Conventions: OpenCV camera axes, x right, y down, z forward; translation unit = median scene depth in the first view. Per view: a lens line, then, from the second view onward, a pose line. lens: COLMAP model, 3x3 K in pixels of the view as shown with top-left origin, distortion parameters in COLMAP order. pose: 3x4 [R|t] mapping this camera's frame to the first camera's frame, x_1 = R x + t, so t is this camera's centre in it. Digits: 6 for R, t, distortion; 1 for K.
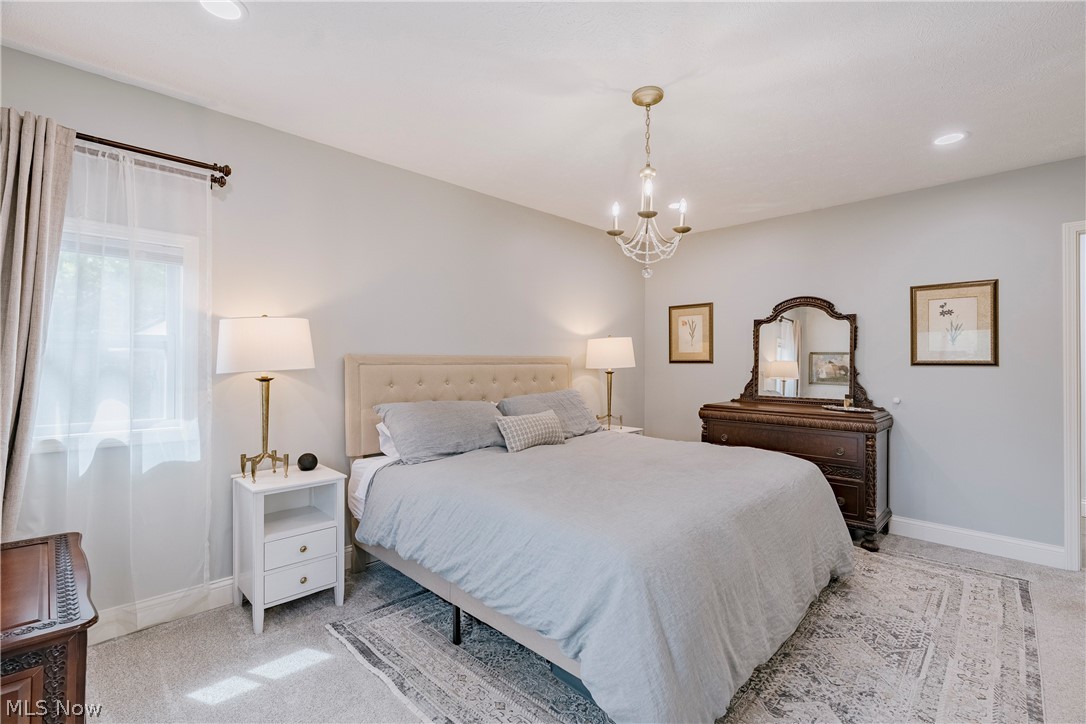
lens RADIAL K [[498.5, 0, 547.7], [0, 498.5, 361.4], [0, 0, 1]] dist [-0.009054, 0.001180]
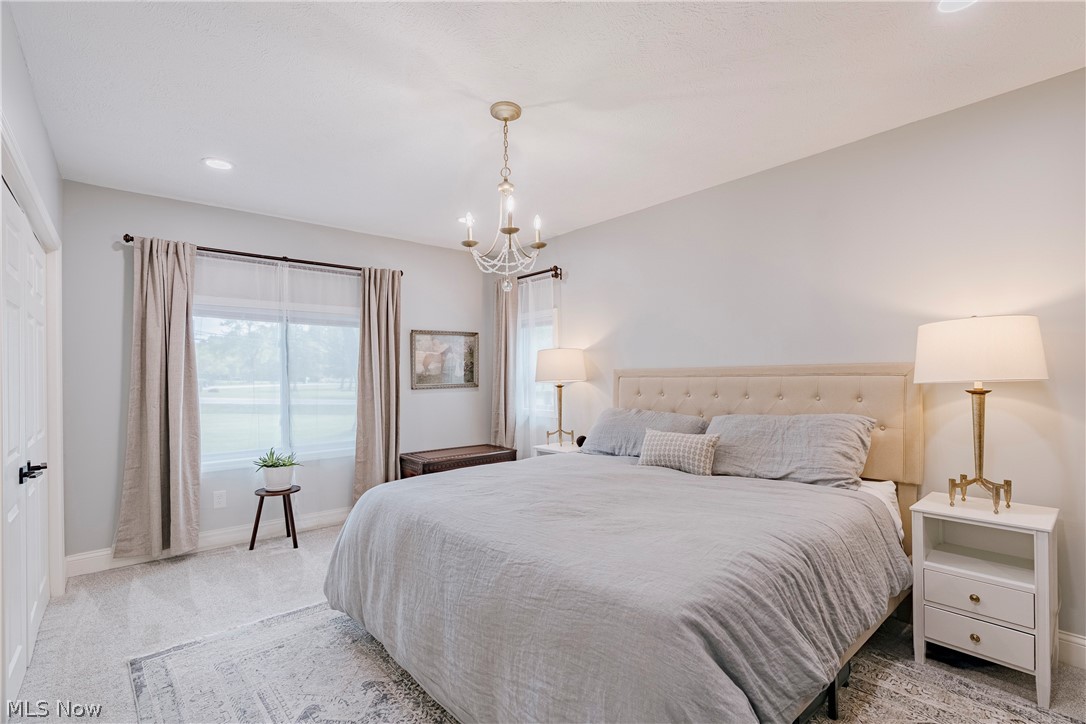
lens RADIAL K [[498.5, 0, 544.9], [0, 498.5, 378.3], [0, 0, 1]] dist [-0.009054, 0.001180]
pose [[-0.073598, 0.003309, -0.997283, 1.025753], [0.013539, 0.999906, 0.002318, 0.004048], [0.997196, -0.013332, -0.073636, 0.979337]]
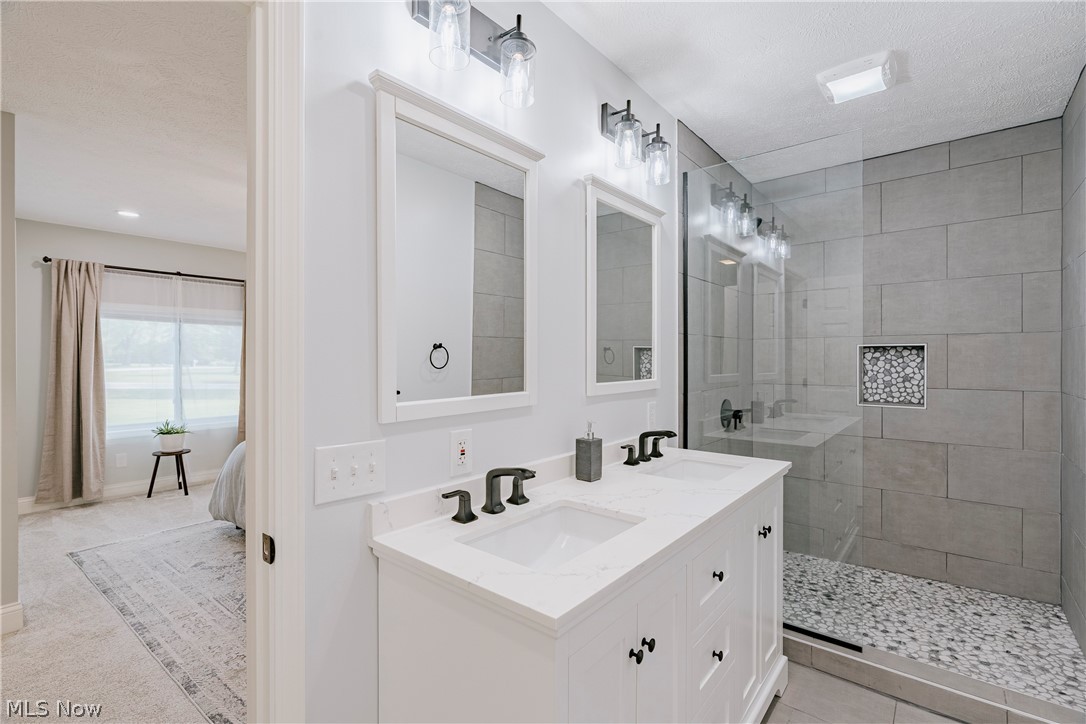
lens RADIAL K [[498.5, 0, 548.3], [0, 498.5, 358.9], [0, 0, 1]] dist [-0.009054, 0.001180]
pose [[0.098696, -0.002405, -0.995115, 1.558541], [0.009330, 0.999955, -0.001491, -0.012779], [0.995074, -0.009138, 0.098714, 1.278417]]
